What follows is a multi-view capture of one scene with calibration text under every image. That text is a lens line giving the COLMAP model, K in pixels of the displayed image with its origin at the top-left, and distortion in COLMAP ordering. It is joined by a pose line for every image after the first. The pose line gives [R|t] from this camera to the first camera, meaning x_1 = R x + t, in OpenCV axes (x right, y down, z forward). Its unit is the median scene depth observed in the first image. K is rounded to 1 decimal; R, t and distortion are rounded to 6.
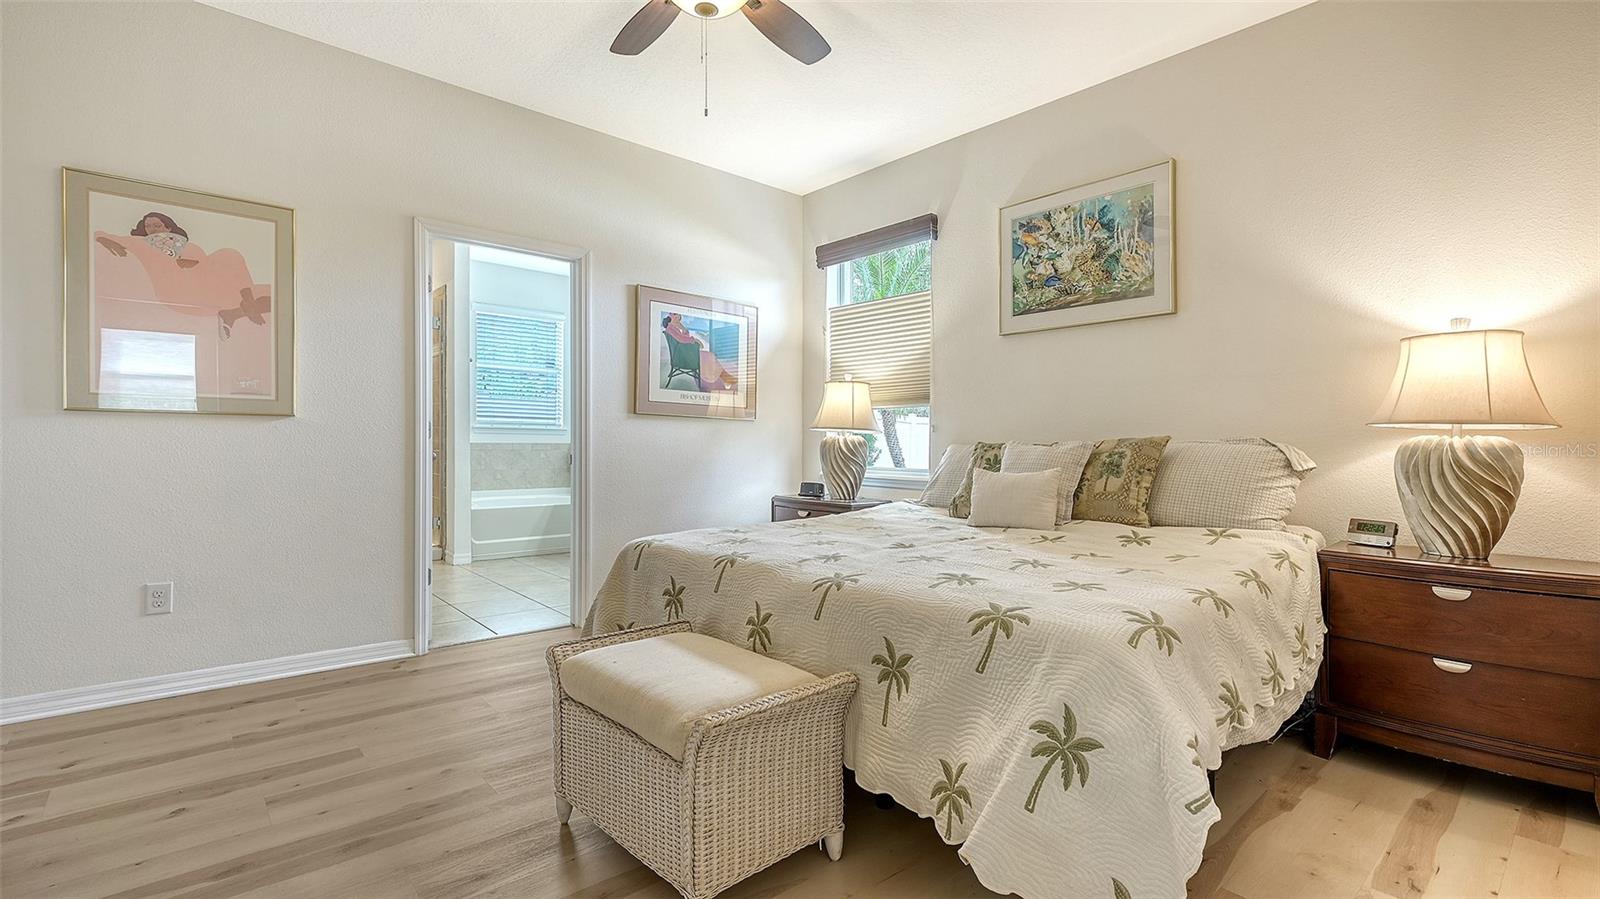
lens RADIAL K [[723.9, 0, 795.6], [0, 723.9, 450.3], [0, 0, 1]] dist [0.000809, 0.000044]
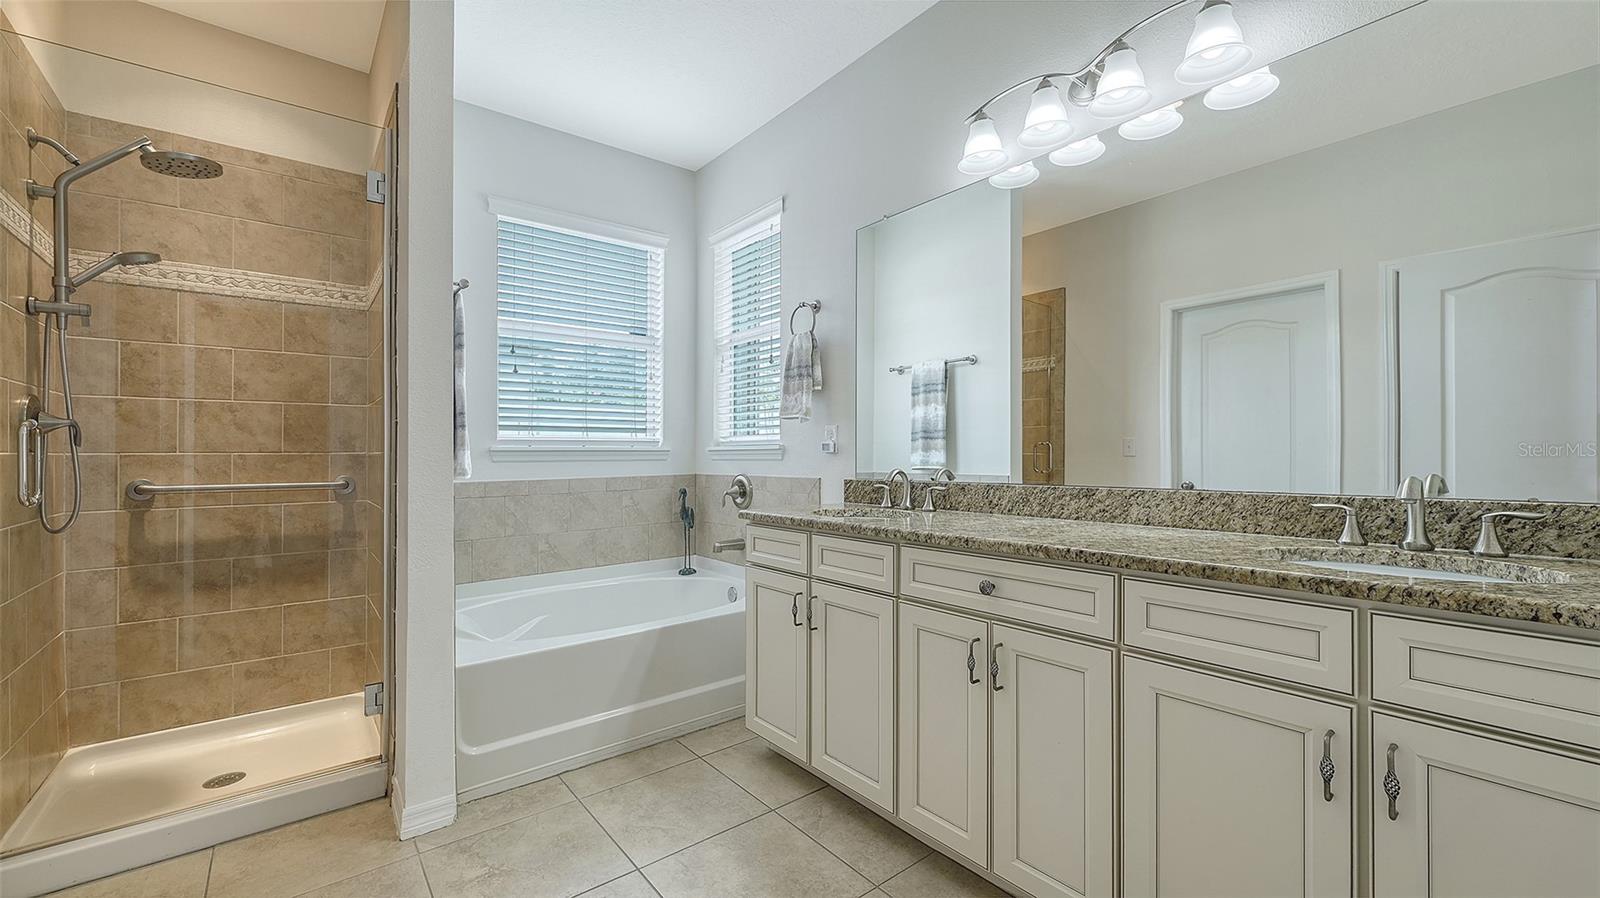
lens RADIAL K [[640.0, 0, 797.5], [0, 640.0, 454.2], [0, 0, 1]] dist [-0.000840, -0.000420]
pose [[0.999160, -0.004025, -0.040773, -0.217087], [0.003571, 0.999931, -0.011198, -0.021464], [0.040816, 0.011043, 0.999106, 0.568884]]
